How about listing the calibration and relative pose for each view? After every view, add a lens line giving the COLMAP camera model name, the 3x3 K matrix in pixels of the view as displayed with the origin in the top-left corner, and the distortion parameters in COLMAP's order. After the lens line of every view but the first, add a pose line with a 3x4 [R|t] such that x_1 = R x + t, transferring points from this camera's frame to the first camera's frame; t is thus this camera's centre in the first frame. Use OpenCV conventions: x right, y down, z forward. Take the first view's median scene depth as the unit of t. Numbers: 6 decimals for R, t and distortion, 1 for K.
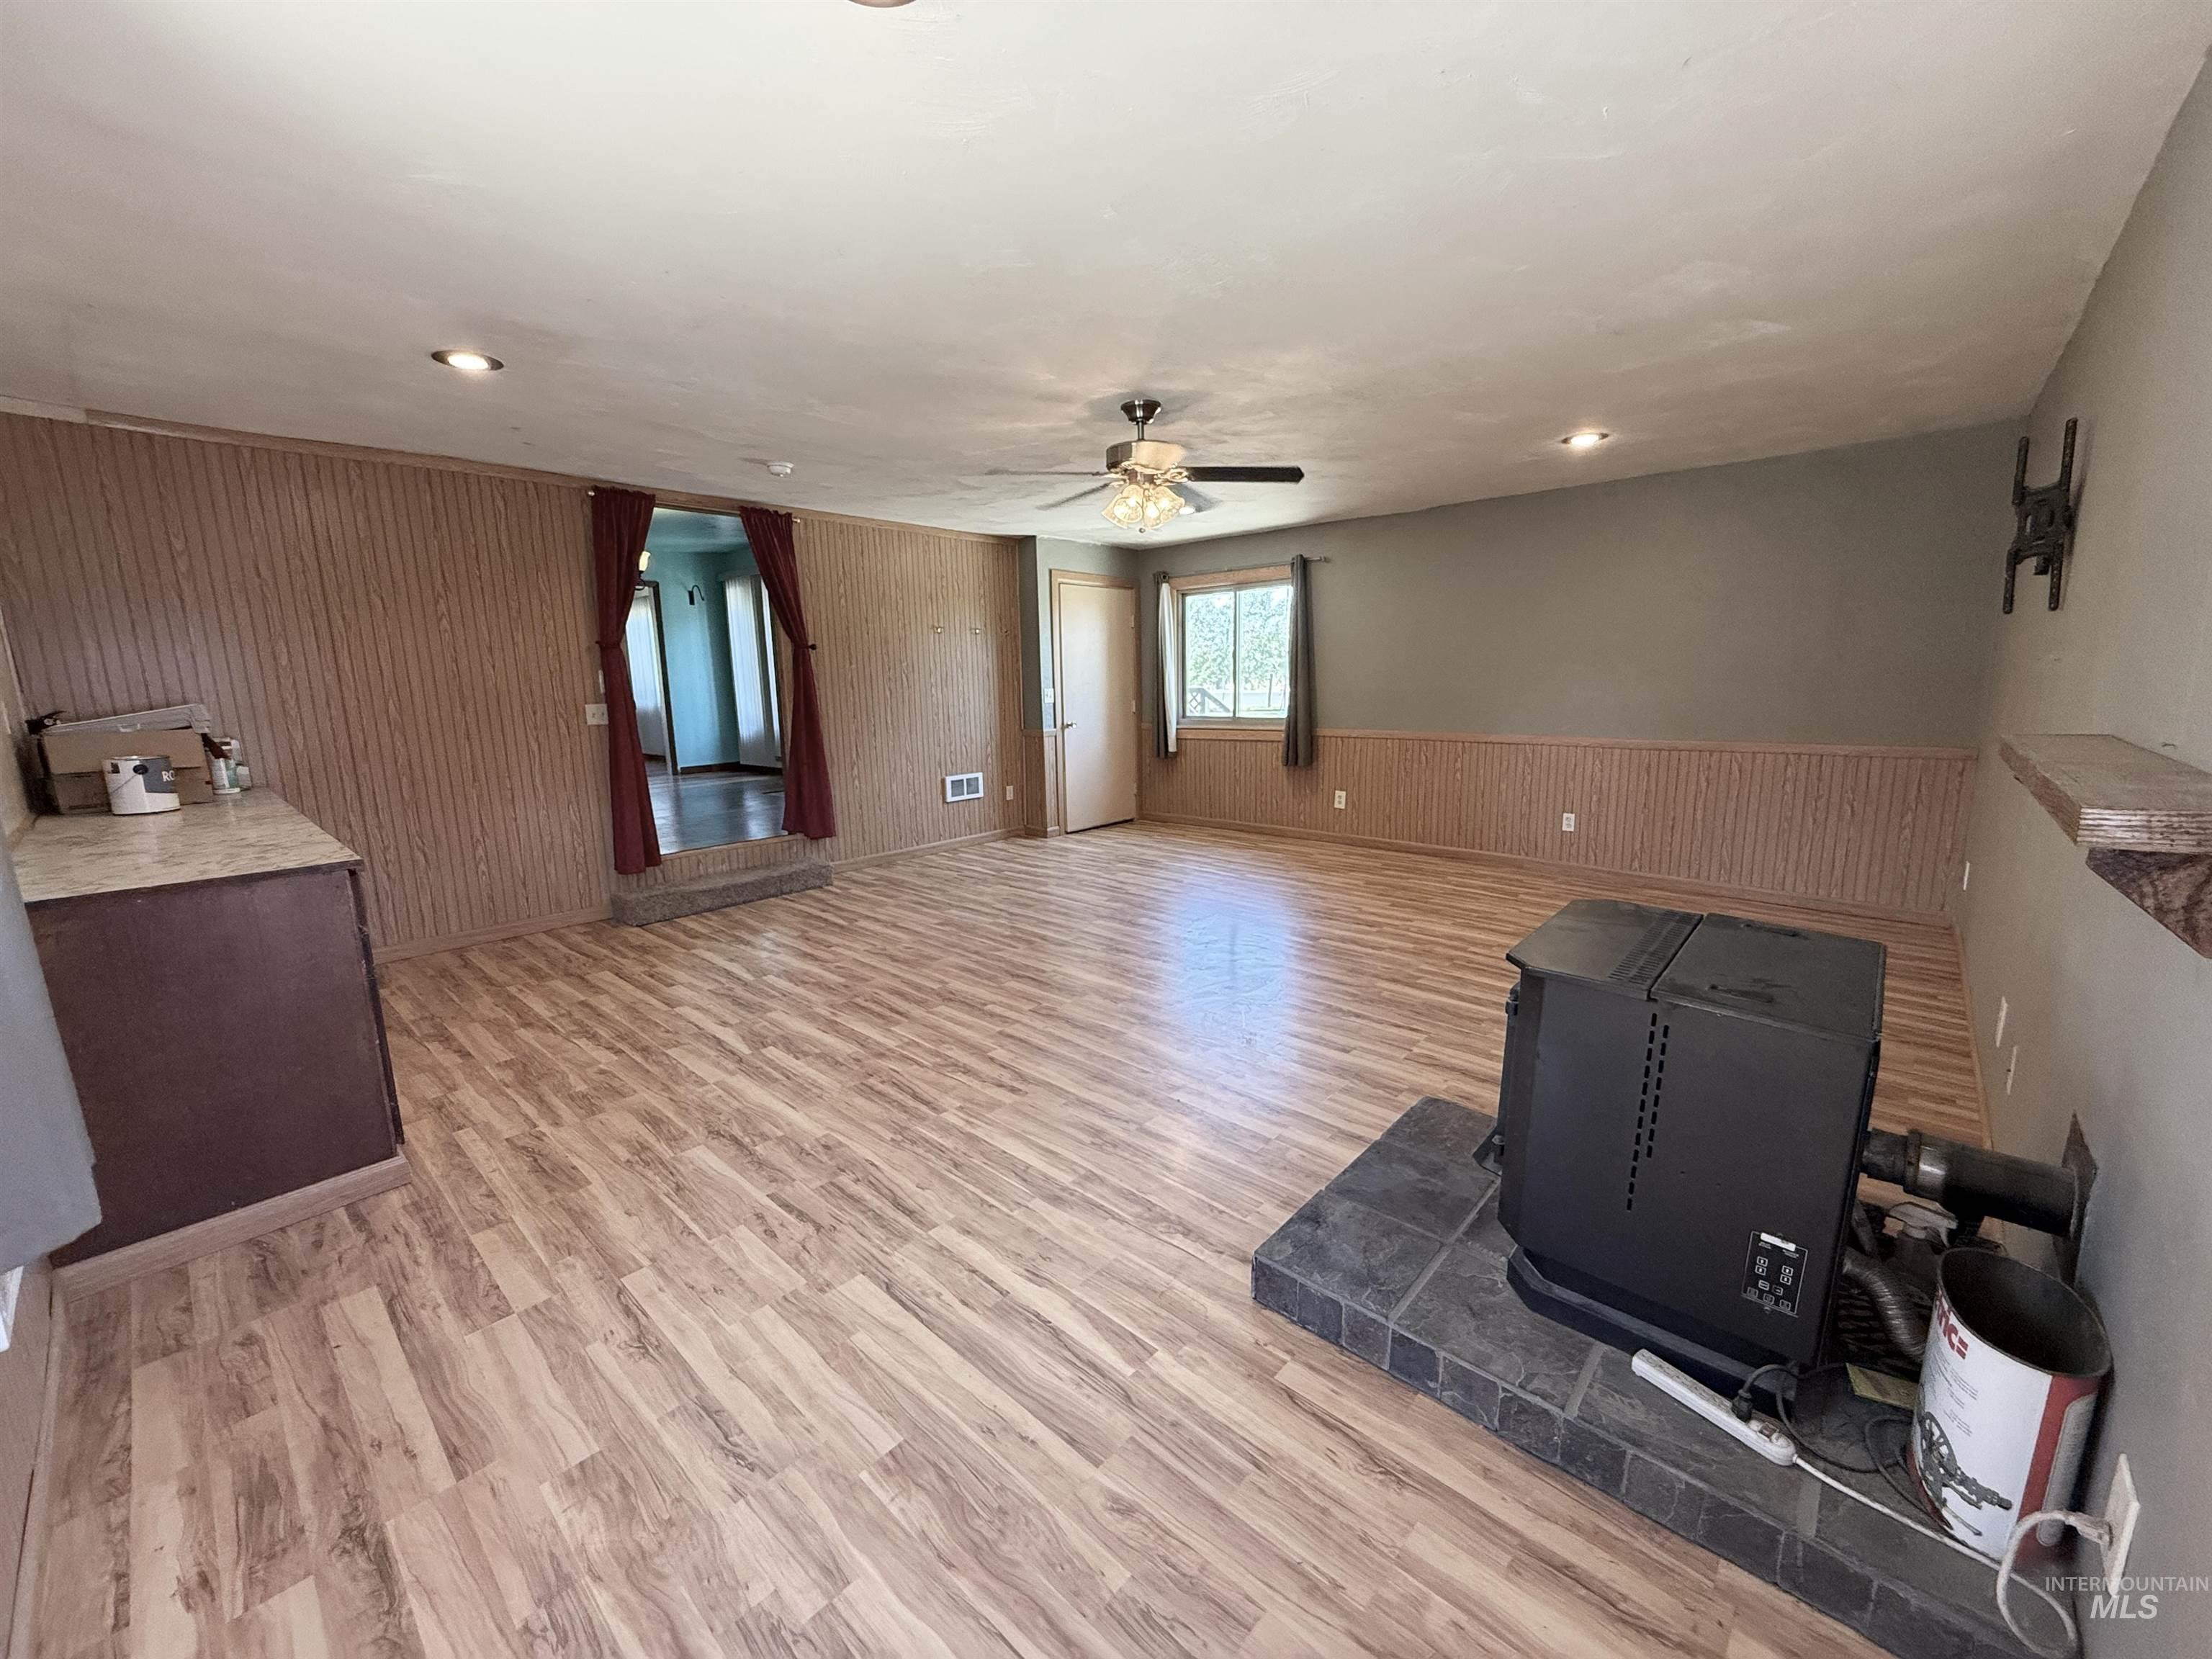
lens RADIAL K [[890.1, 0, 1102.5], [0, 890.1, 831.4], [0, 0, 1]] dist [-0.000416, 0.000152]
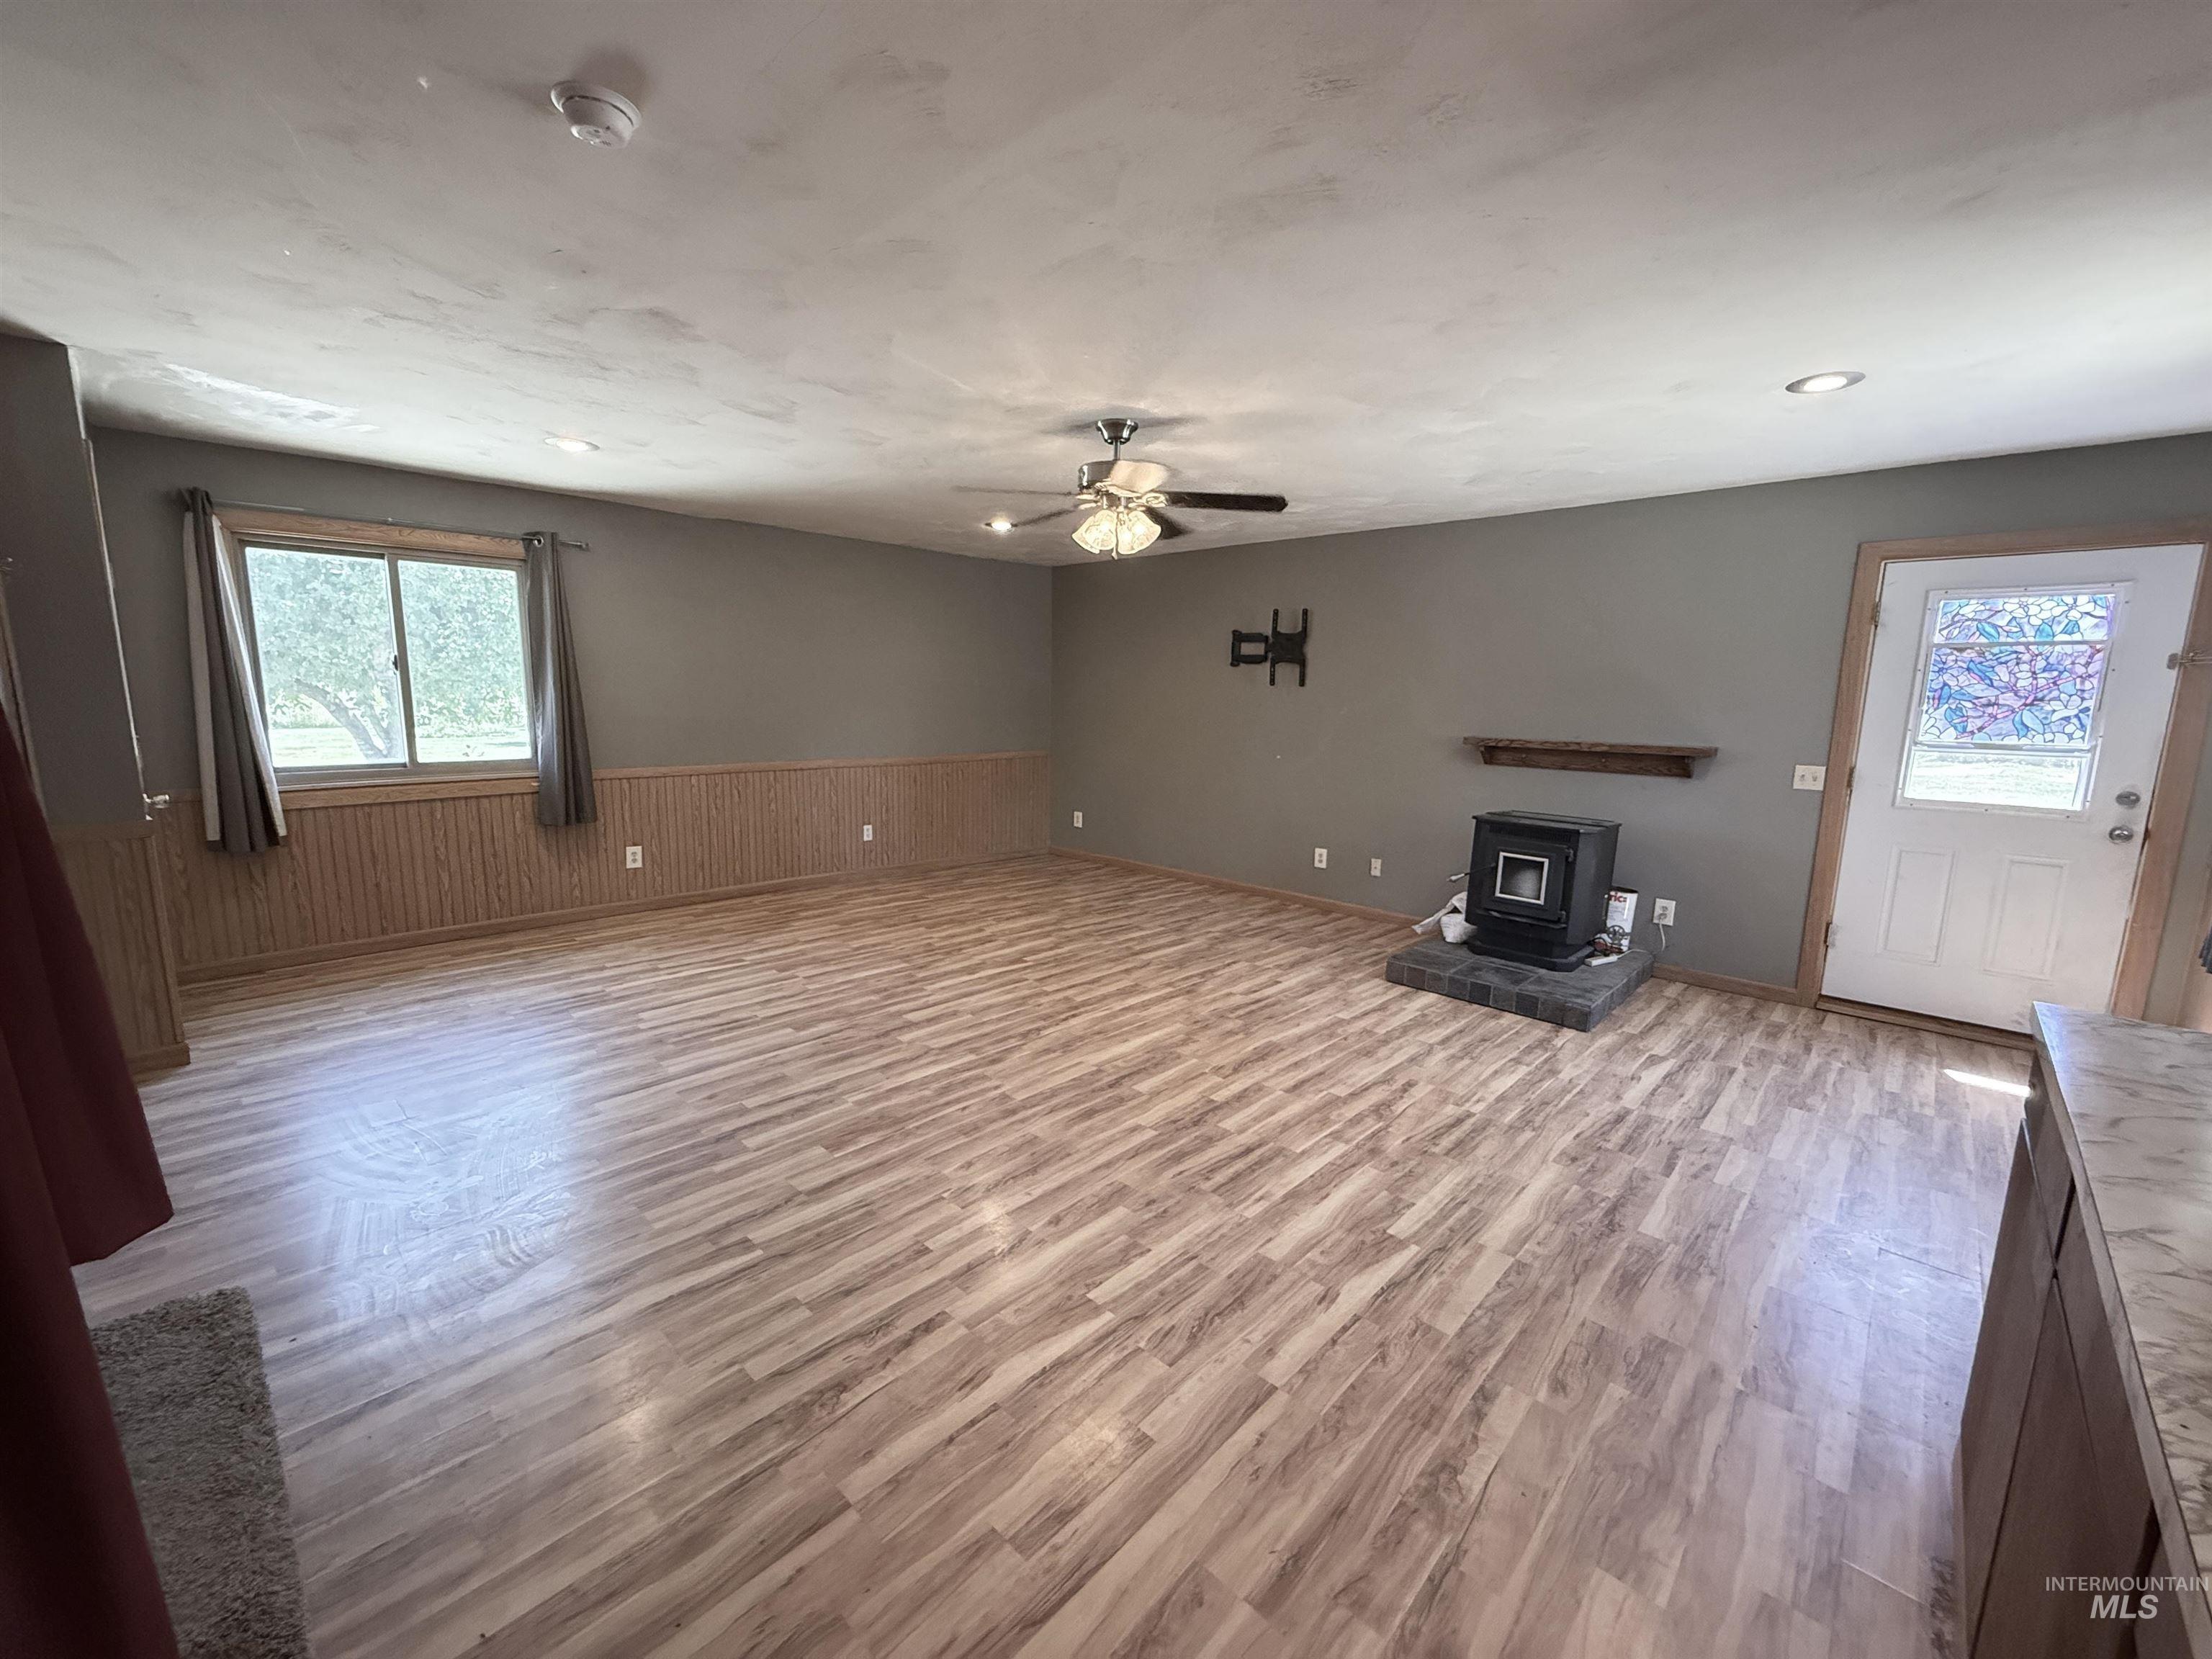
lens RADIAL K [[890.1, 0, 1102.5], [0, 890.1, 831.4], [0, 0, 1]] dist [-0.000416, 0.000152]
pose [[0.009605, -0.135890, 0.990677, -0.887470], [0.154305, 0.979058, 0.132800, -0.173017], [-0.987976, 0.151591, 0.030373, 0.989438]]
